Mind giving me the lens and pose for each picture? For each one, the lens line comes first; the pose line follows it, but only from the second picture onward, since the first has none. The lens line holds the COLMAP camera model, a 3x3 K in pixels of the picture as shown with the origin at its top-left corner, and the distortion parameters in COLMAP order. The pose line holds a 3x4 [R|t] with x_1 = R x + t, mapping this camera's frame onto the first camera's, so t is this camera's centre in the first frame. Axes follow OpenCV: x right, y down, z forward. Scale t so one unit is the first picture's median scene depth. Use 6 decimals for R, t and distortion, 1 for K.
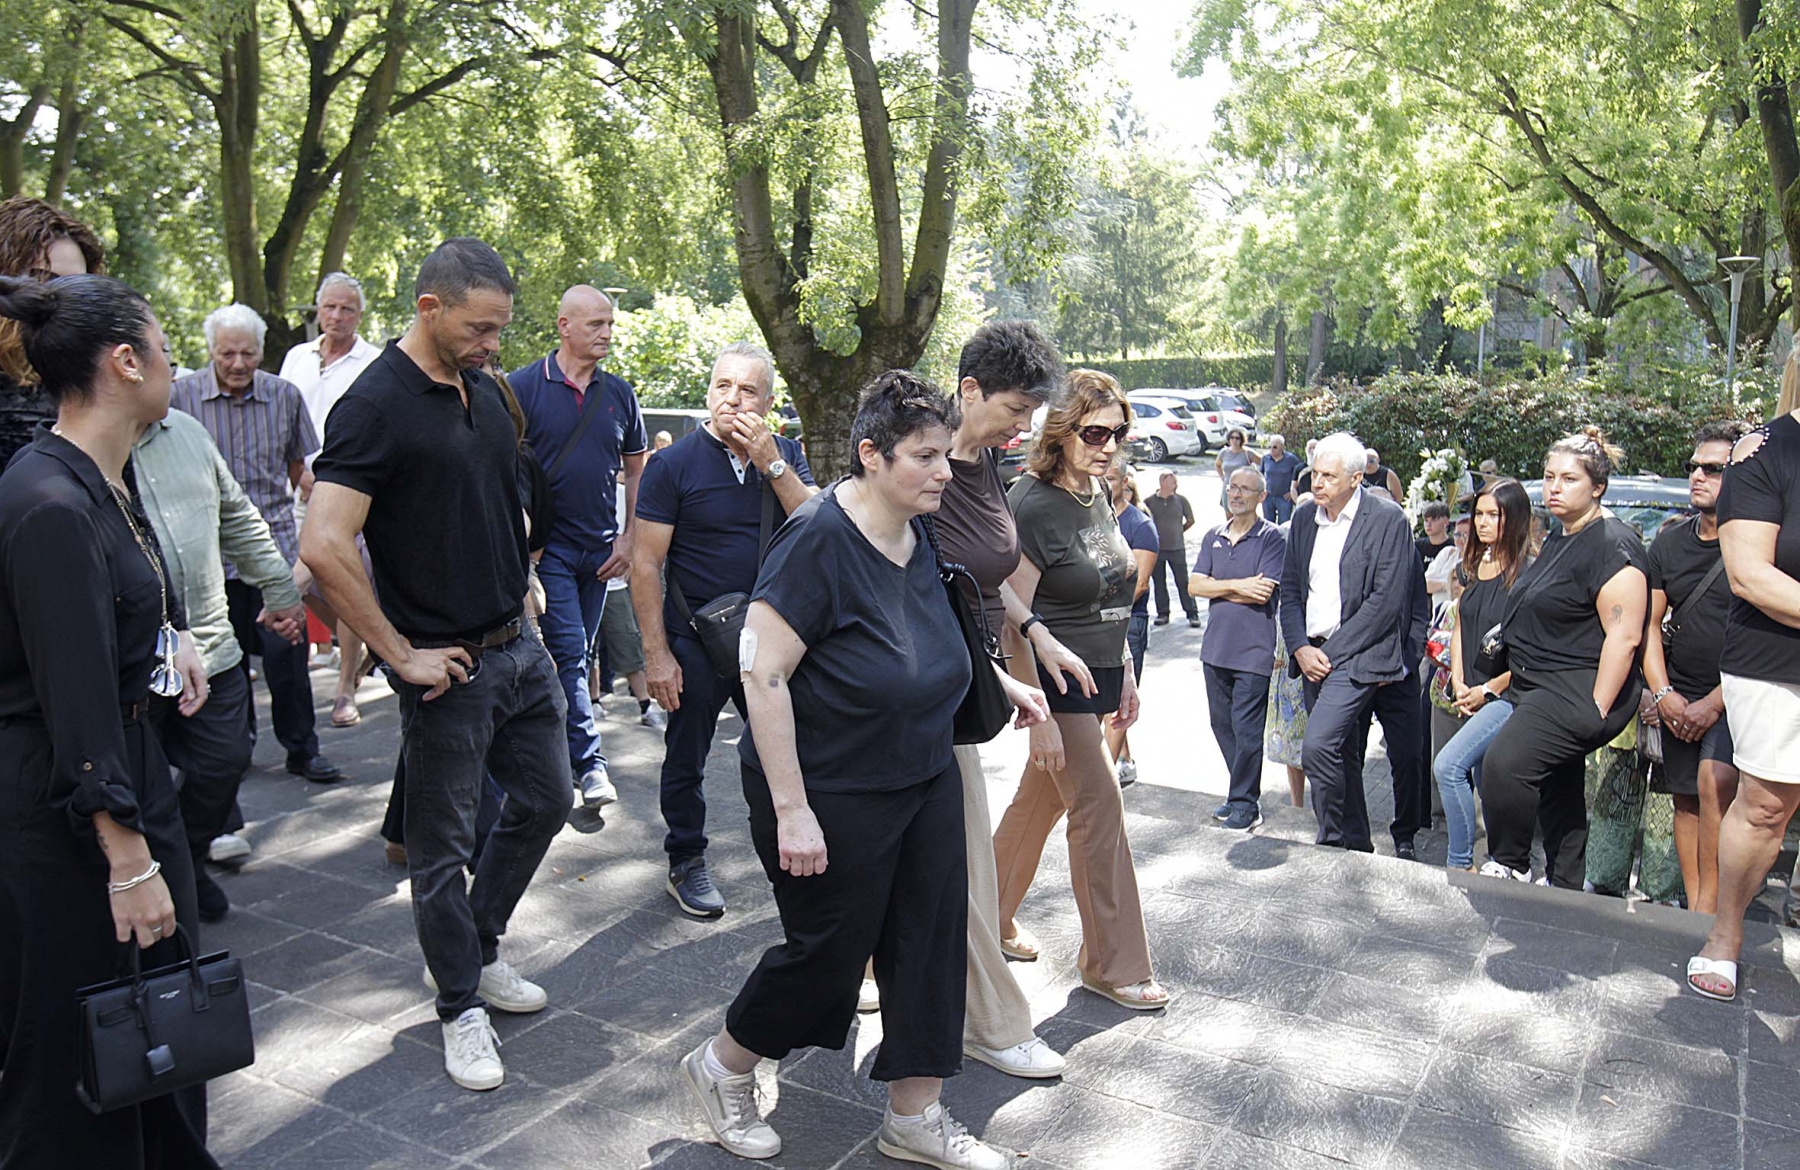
lens RADIAL K [[1508.4, 0, 868.1], [0, 1508.4, 582.2], [0, 0, 1]] dist [-0.060033, 0.090276]
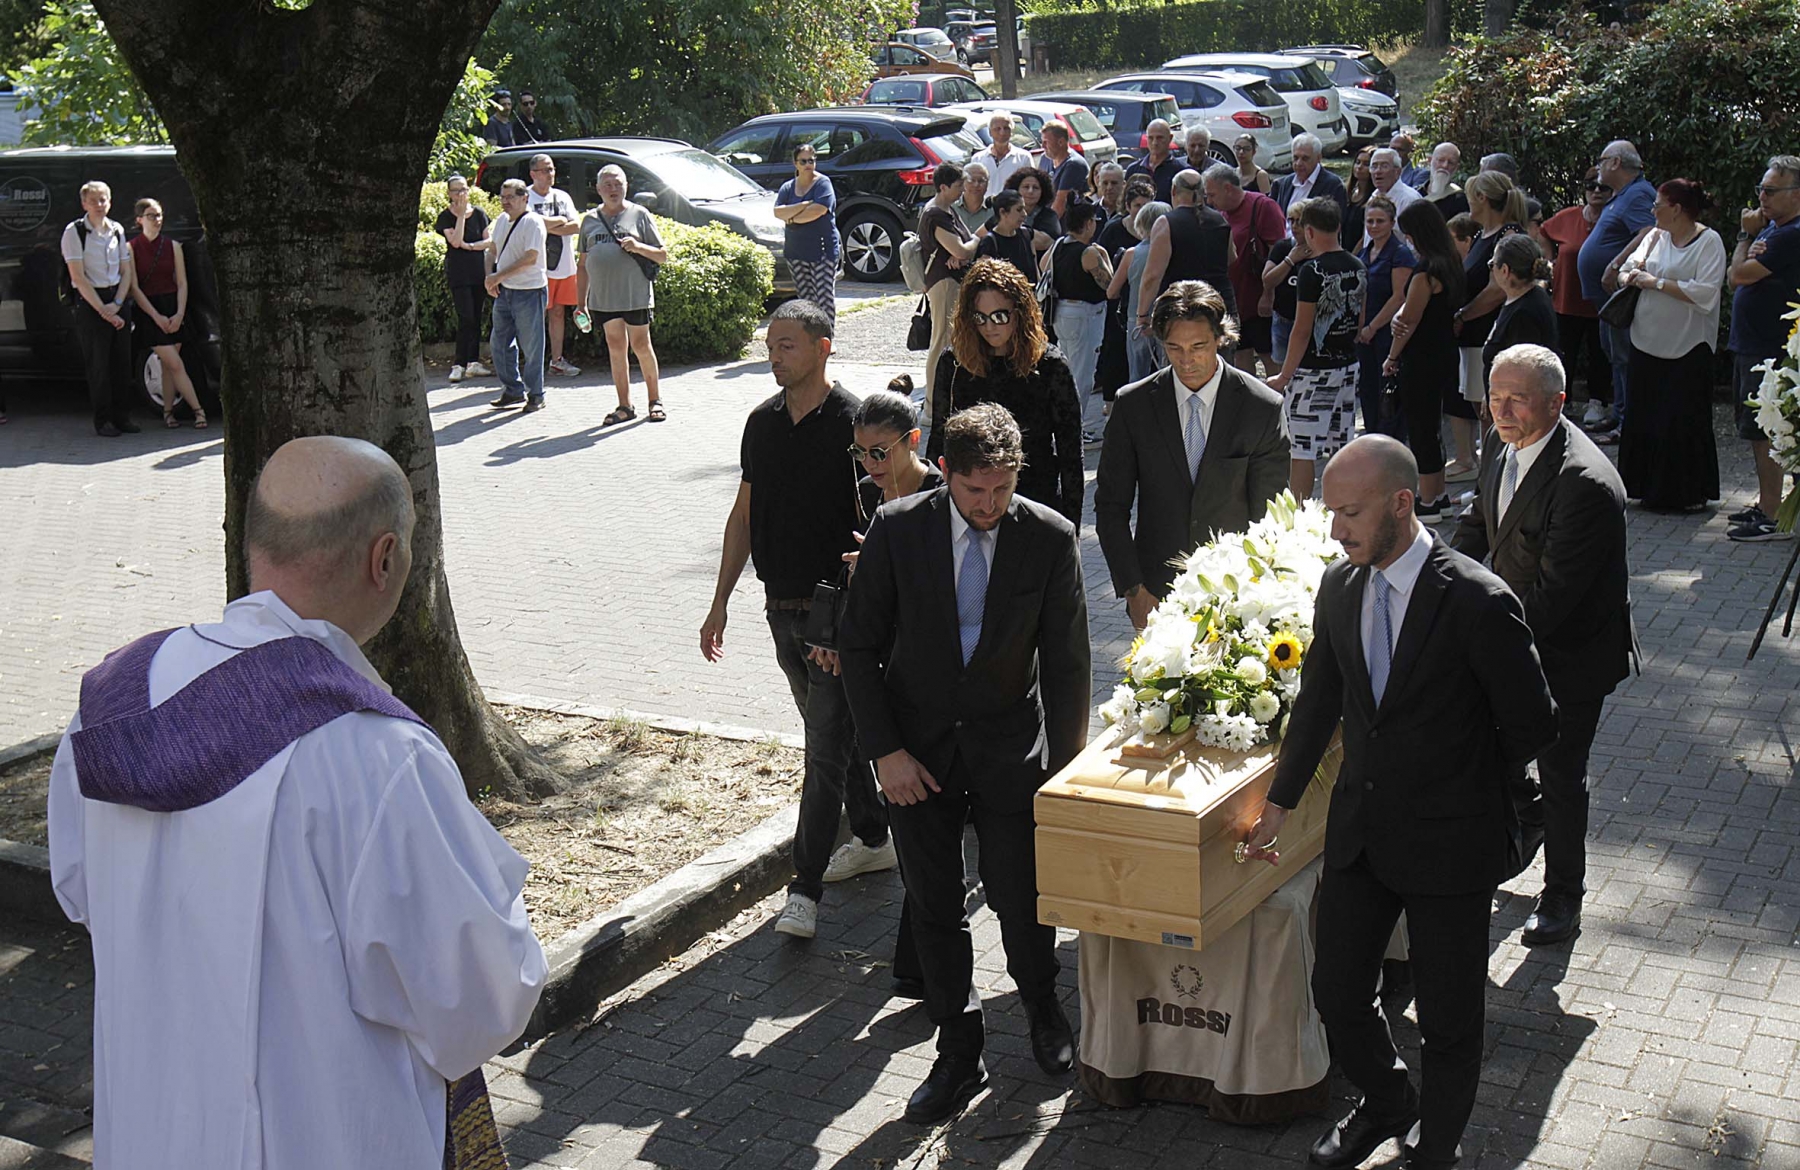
lens RADIAL K [[2333.3, 0, 814.9], [0, 2333.3, 544.0], [0, 0, 1]] dist [0.012882, 0.066094]
pose [[0.998784, -0.049221, 0.002701, 0.046167], [0.048905, 0.996268, 0.071127, -0.023567], [-0.006192, -0.070909, 0.997464, 0.181949]]
